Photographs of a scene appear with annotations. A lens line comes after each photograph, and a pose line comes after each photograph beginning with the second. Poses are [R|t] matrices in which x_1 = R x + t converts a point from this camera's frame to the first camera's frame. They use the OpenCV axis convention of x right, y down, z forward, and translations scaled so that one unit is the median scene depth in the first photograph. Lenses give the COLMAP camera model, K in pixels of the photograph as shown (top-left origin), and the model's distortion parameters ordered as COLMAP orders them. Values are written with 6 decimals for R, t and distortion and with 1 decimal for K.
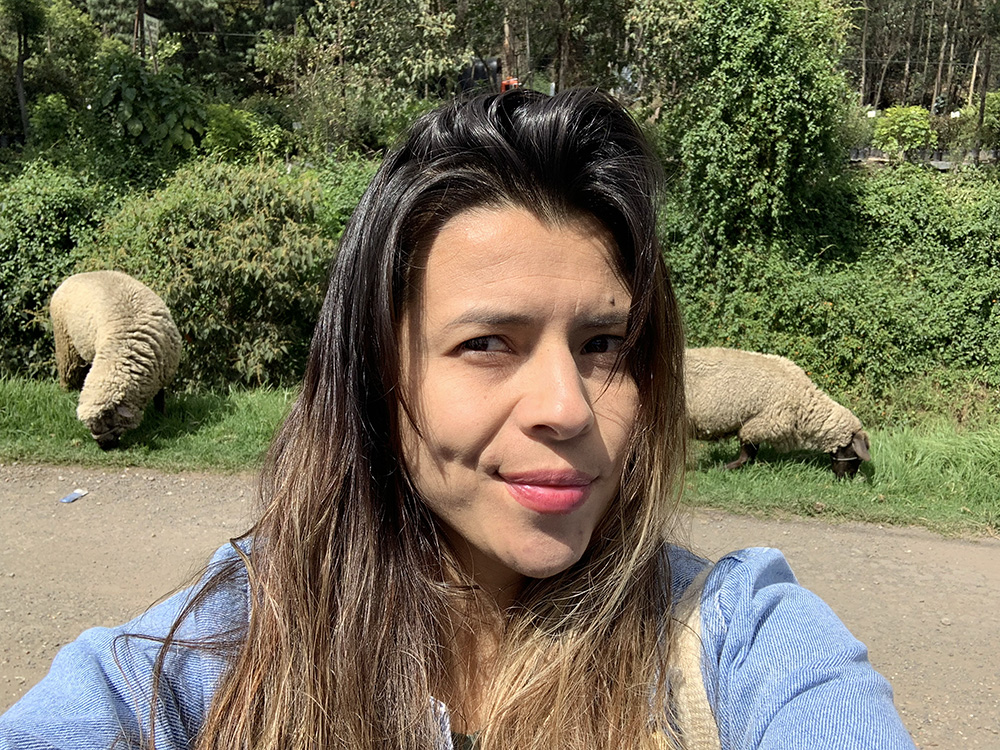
lens RADIAL K [[934.1, 0, 500.0], [0, 934.1, 375.0], [0, 0, 1]] dist [0.143361, -0.356548]
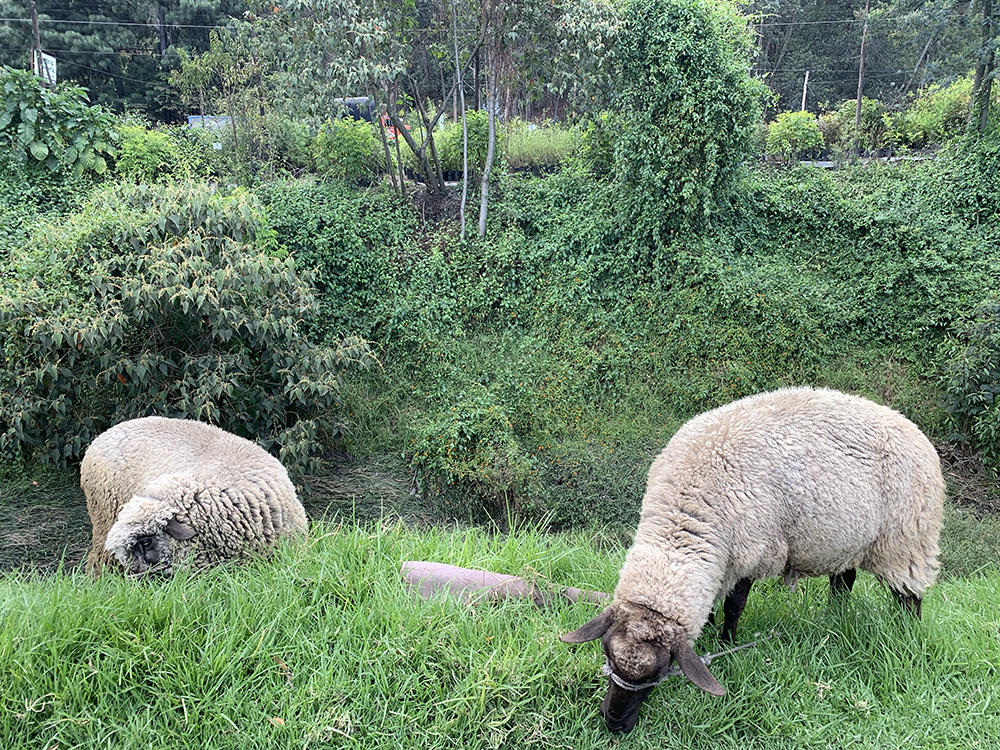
lens RADIAL K [[767.7, 0, 499.6], [0, 767.7, 365.6], [0, 0, 1]] dist [0.041481, -0.049314]
pose [[0.985775, -0.073329, 0.151229, -0.076775], [0.073153, 0.997298, 0.006731, -0.025156], [-0.151314, 0.004428, 0.988476, 0.197600]]
